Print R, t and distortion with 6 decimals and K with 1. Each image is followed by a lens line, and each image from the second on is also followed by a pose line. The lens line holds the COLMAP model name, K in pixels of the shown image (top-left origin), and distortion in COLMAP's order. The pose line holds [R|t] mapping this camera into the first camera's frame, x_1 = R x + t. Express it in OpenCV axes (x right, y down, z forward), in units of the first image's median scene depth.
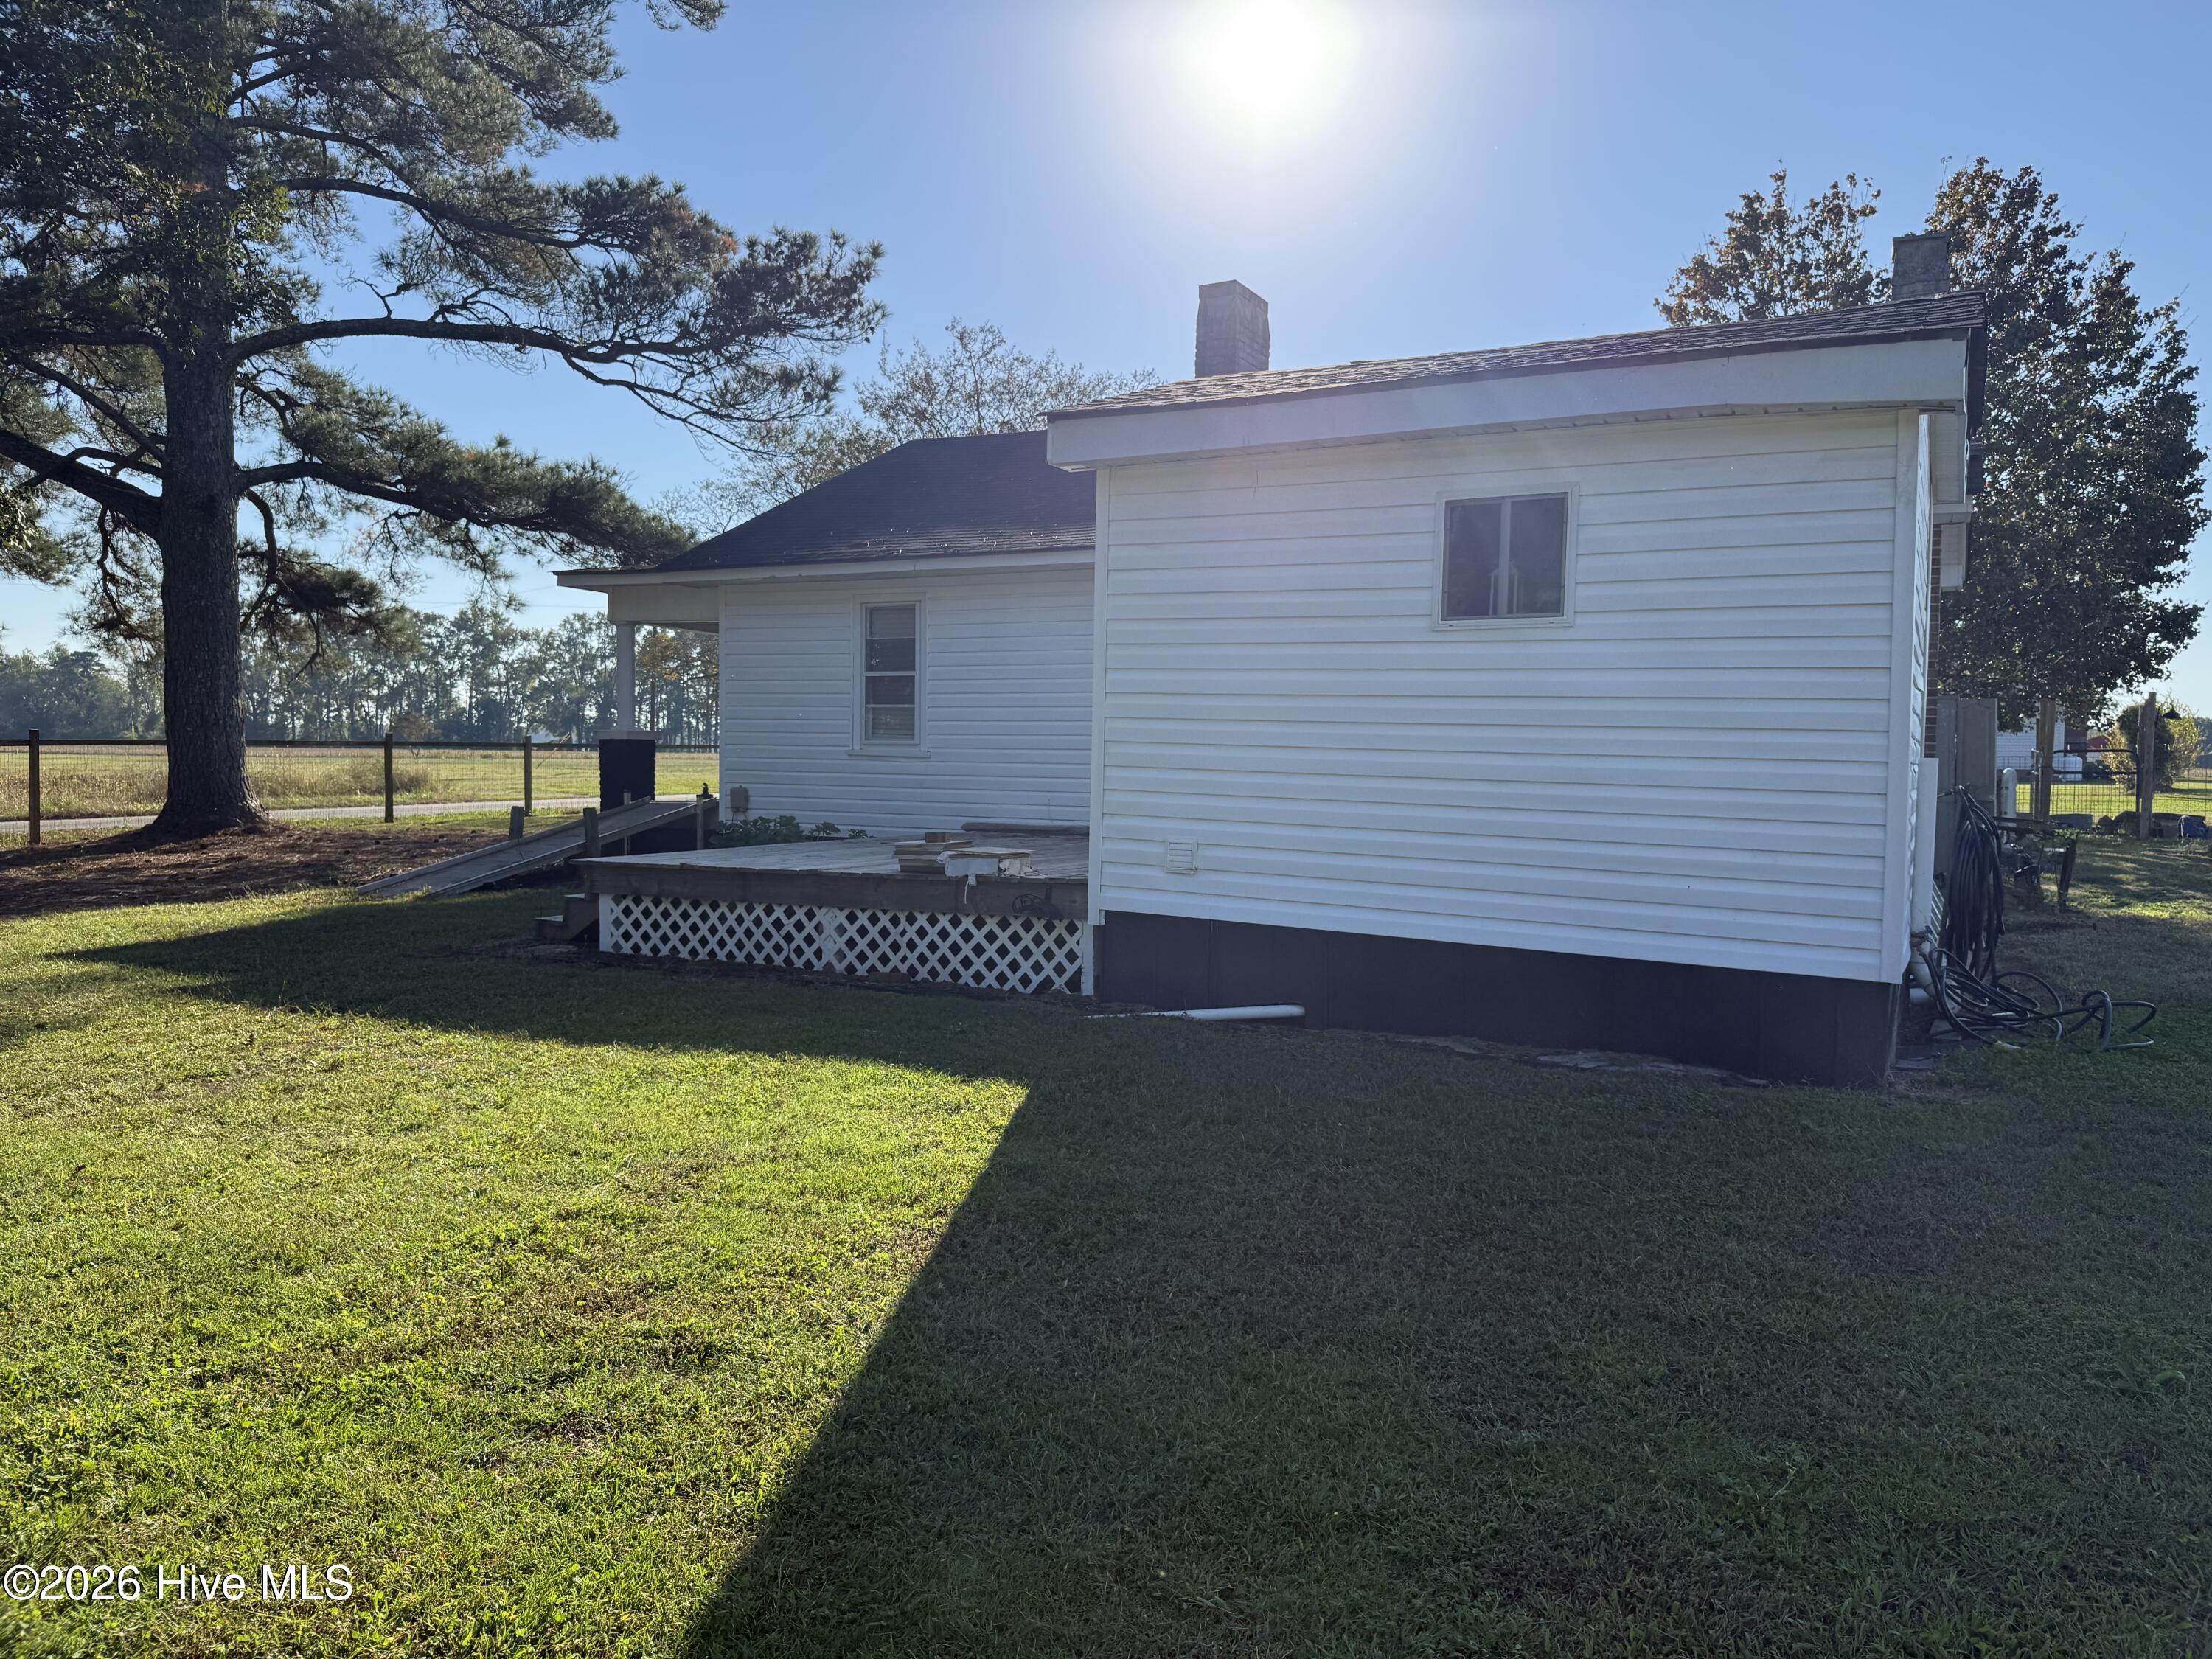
lens RADIAL K [[1550.4, 0, 1104.6], [0, 1550.4, 825.1], [0, 0, 1]] dist [0.040972, -0.045034]
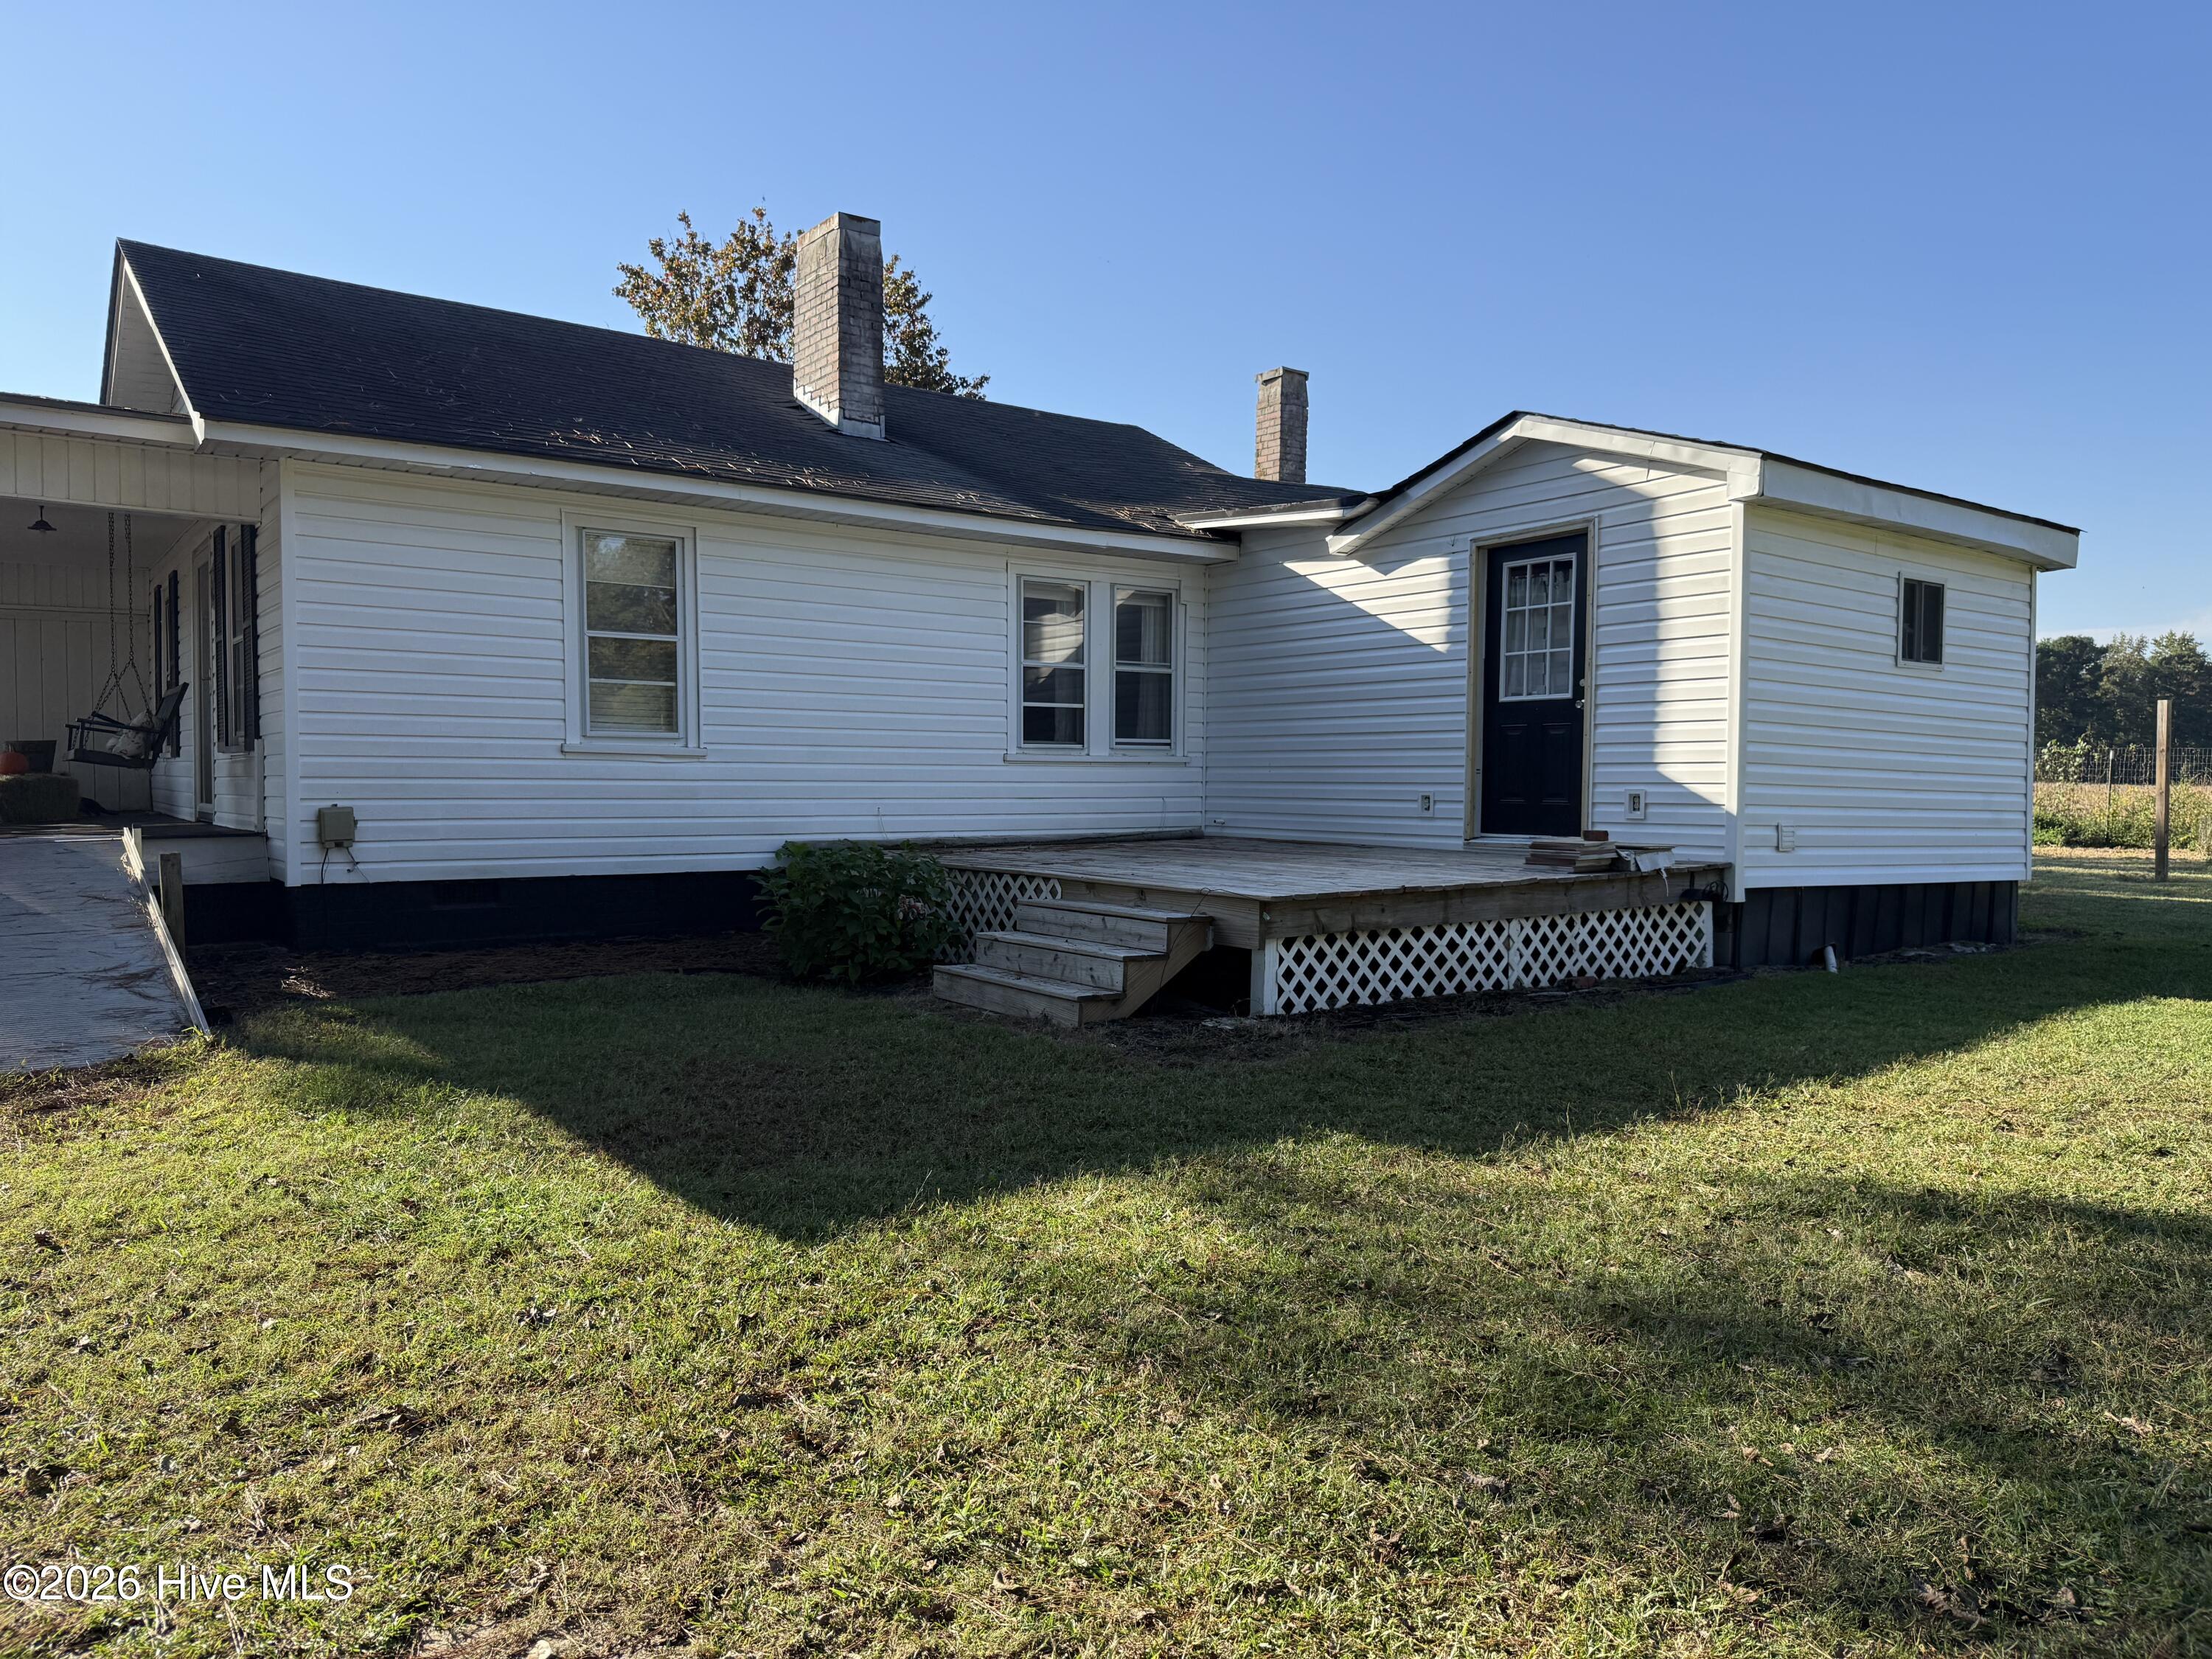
lens RADIAL K [[1550.4, 0, 1093.5], [0, 1550.4, 876.7], [0, 0, 1]] dist [0.040972, -0.045034]
pose [[0.444342, -0.062970, 0.893641, -1.125091], [0.037837, 0.997956, 0.051507, -0.029009], [-0.895058, 0.010926, 0.445816, 0.826254]]
